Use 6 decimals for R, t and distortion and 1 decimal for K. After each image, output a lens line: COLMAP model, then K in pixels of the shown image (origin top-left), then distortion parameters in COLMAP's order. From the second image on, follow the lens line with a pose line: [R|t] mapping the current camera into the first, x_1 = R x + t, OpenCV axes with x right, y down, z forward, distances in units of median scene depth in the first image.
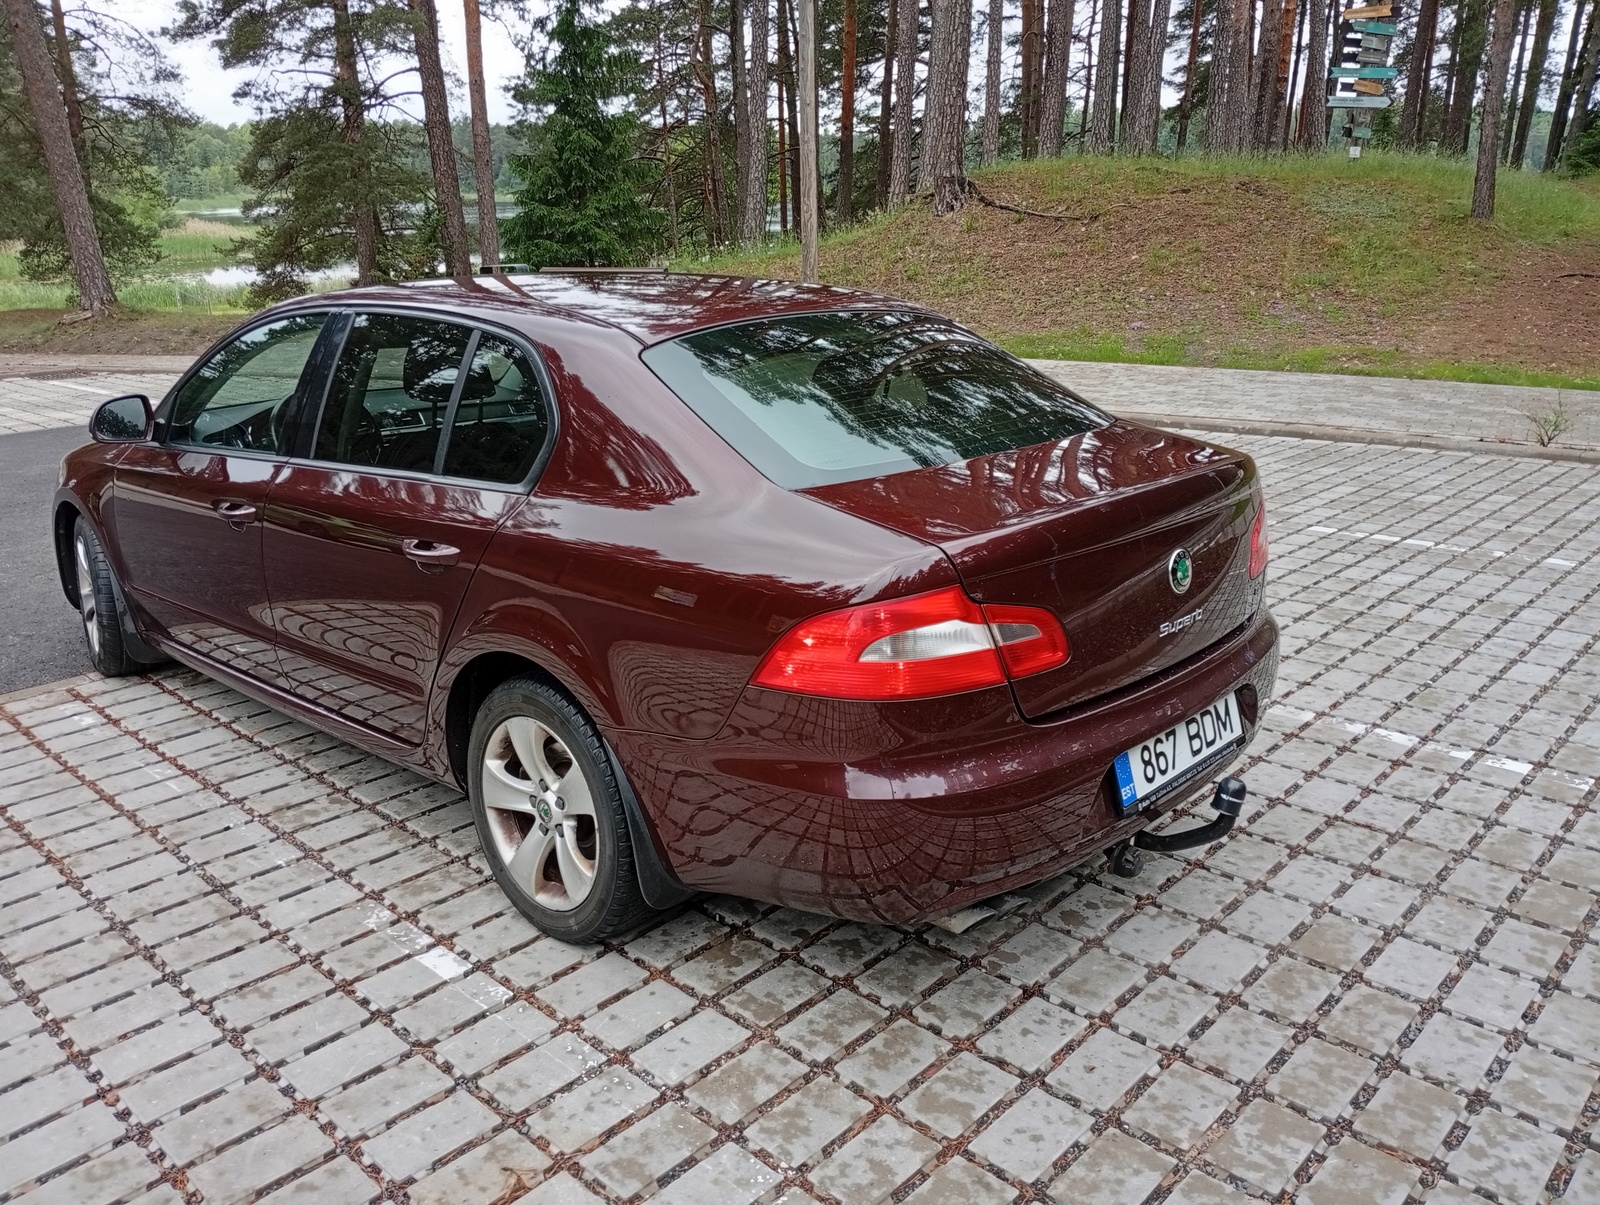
lens RADIAL K [[1270.3, 0, 800.0], [0, 1270.3, 602.5], [0, 0, 1]] dist [0.063303, -0.126764]
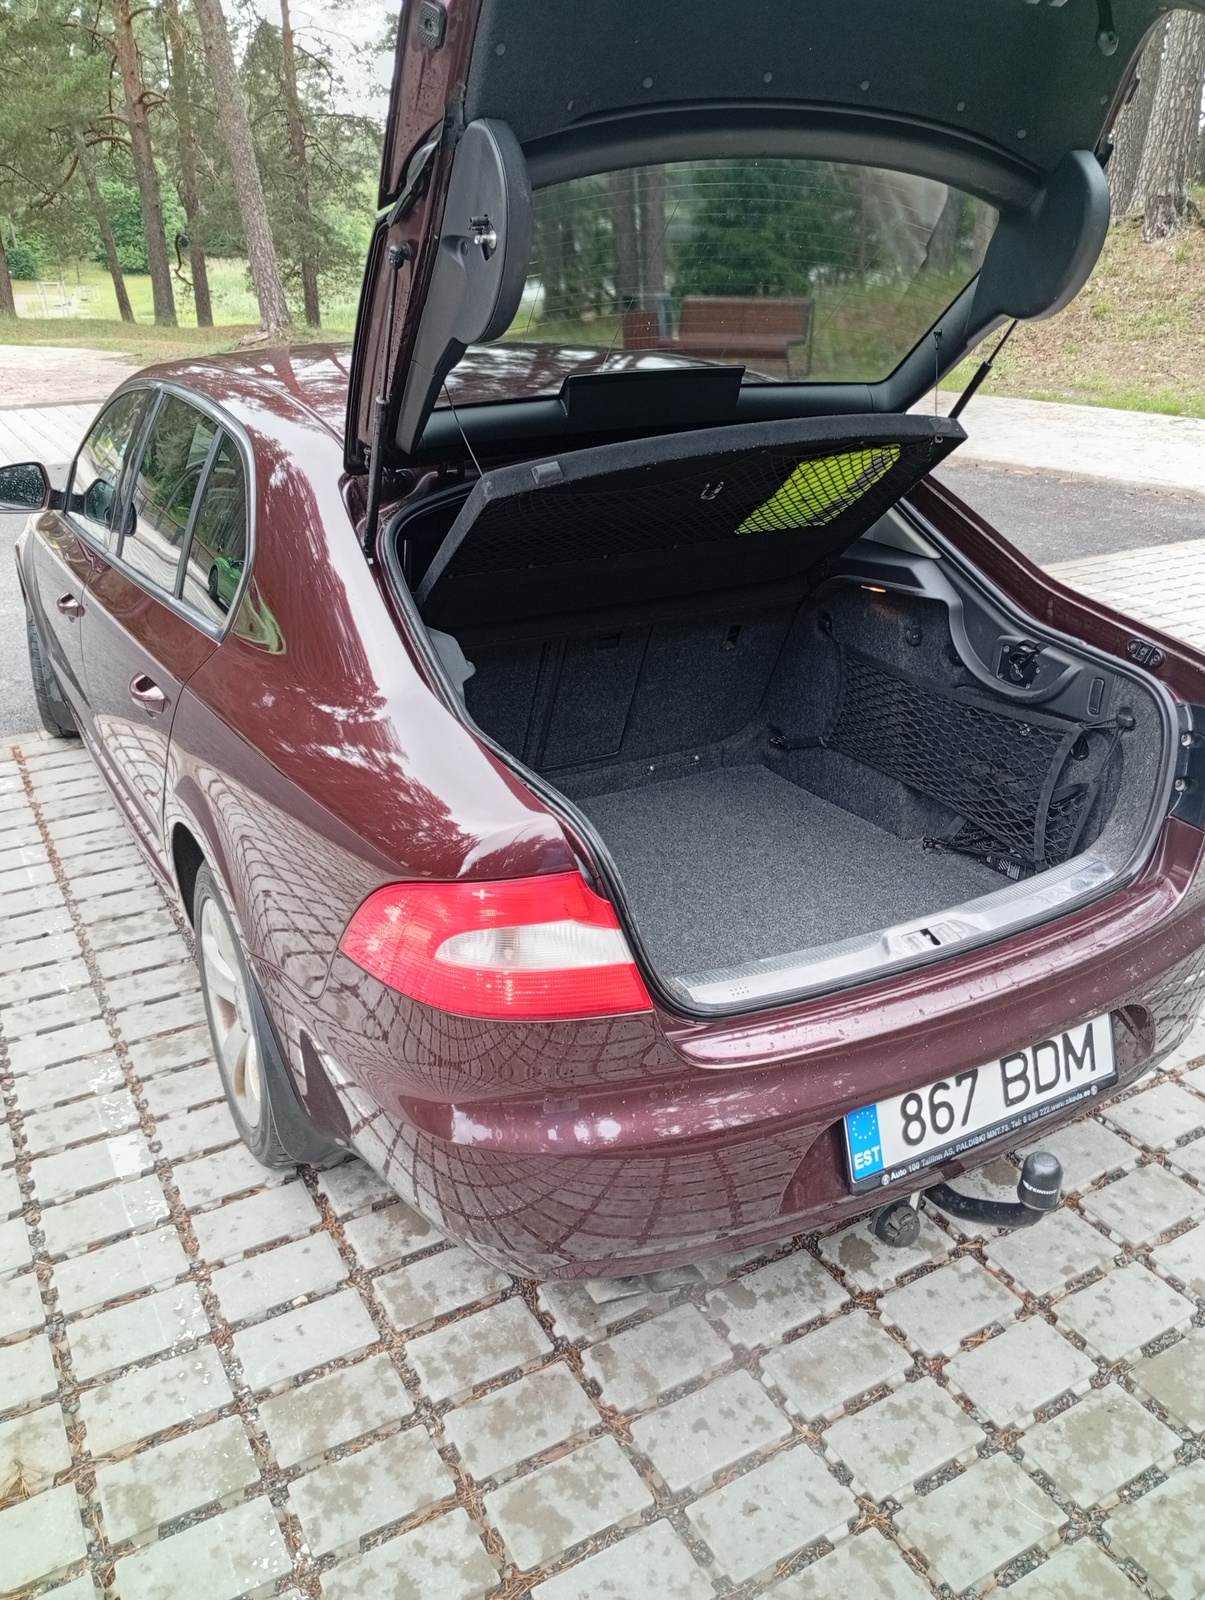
lens RADIAL K [[1275.3, 0, 602.5], [0, 1275.3, 800.0], [0, 0, 1]] dist [-0.012591, -0.017338]
pose [[0.954075, 0.124418, -0.272509, 0.242917], [-0.088975, 0.986314, 0.138808, -0.113394], [0.286050, -0.108186, 0.952088, 0.262013]]
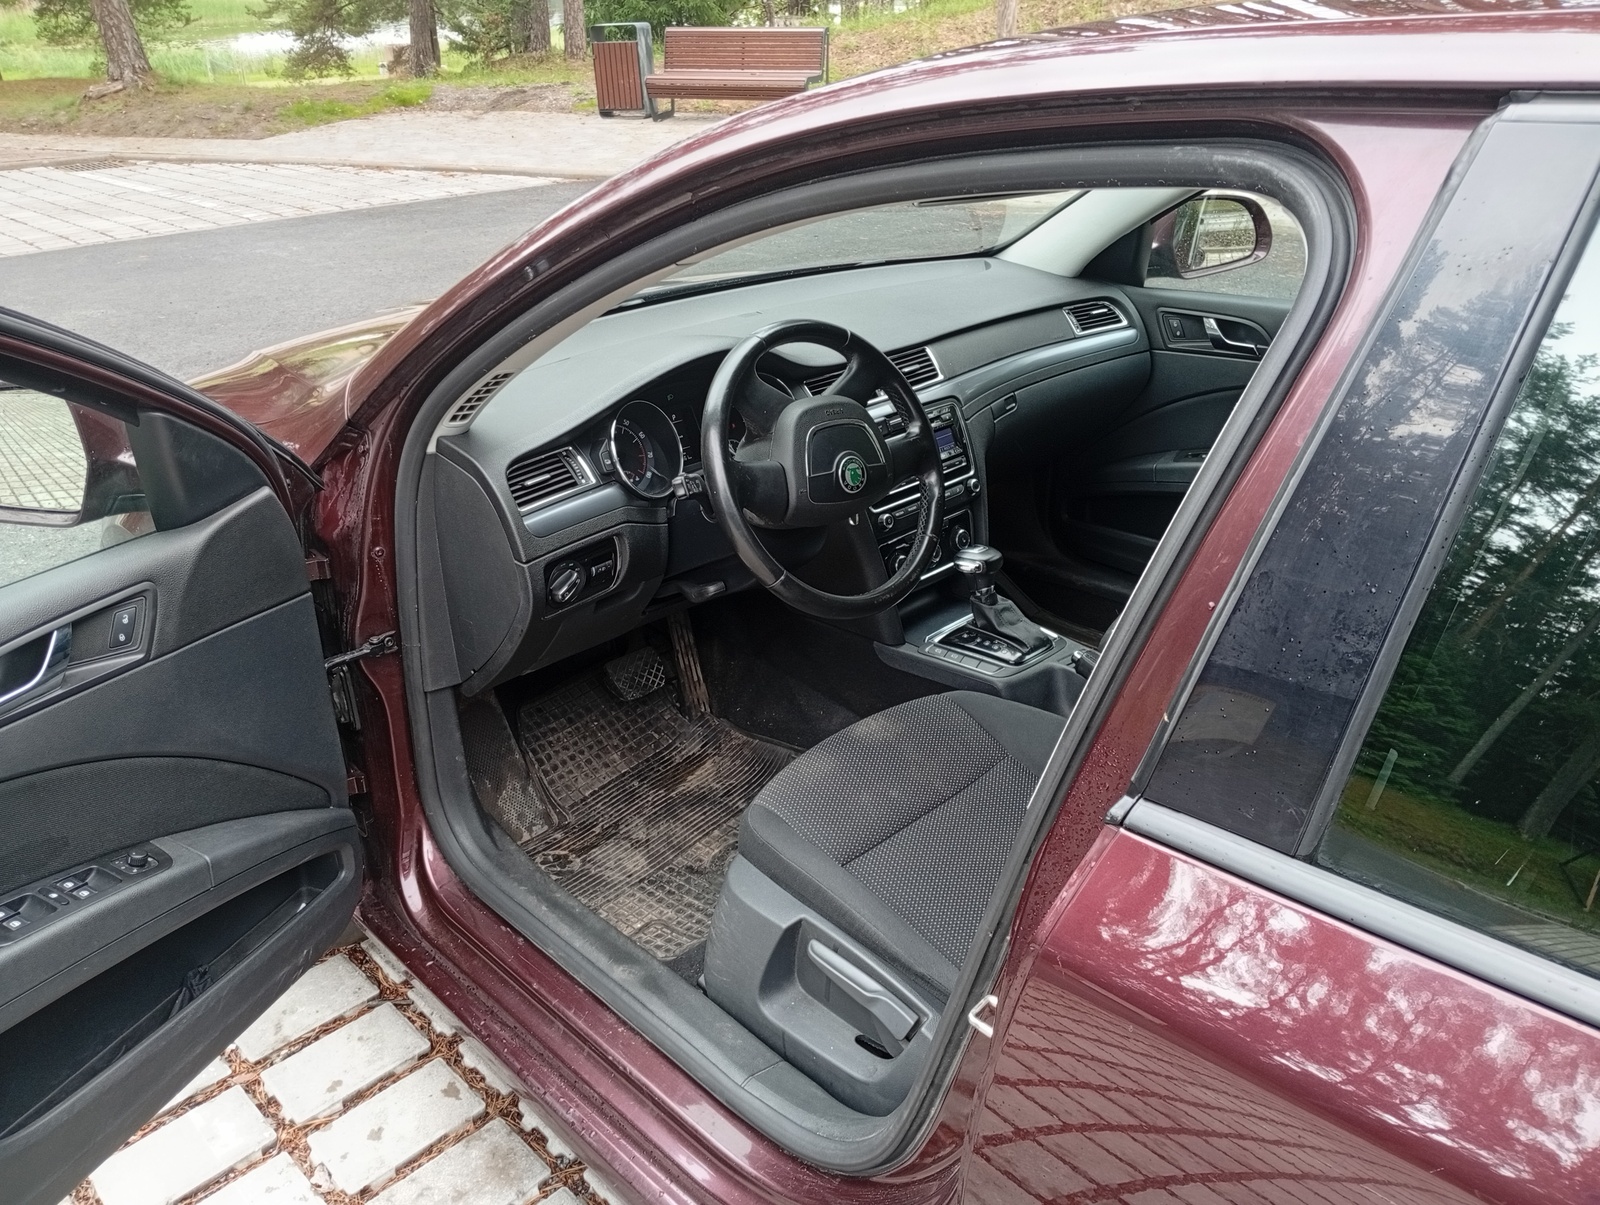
lens RADIAL K [[1275.3, 0, 800.0], [0, 1275.3, 602.5], [0, 0, 1]] dist [-0.012591, -0.017338]
pose [[0.999491, 0.019903, -0.024920, -0.540667], [-0.015614, 0.986700, 0.161802, -0.211363], [0.027809, -0.161331, 0.986508, 0.920603]]
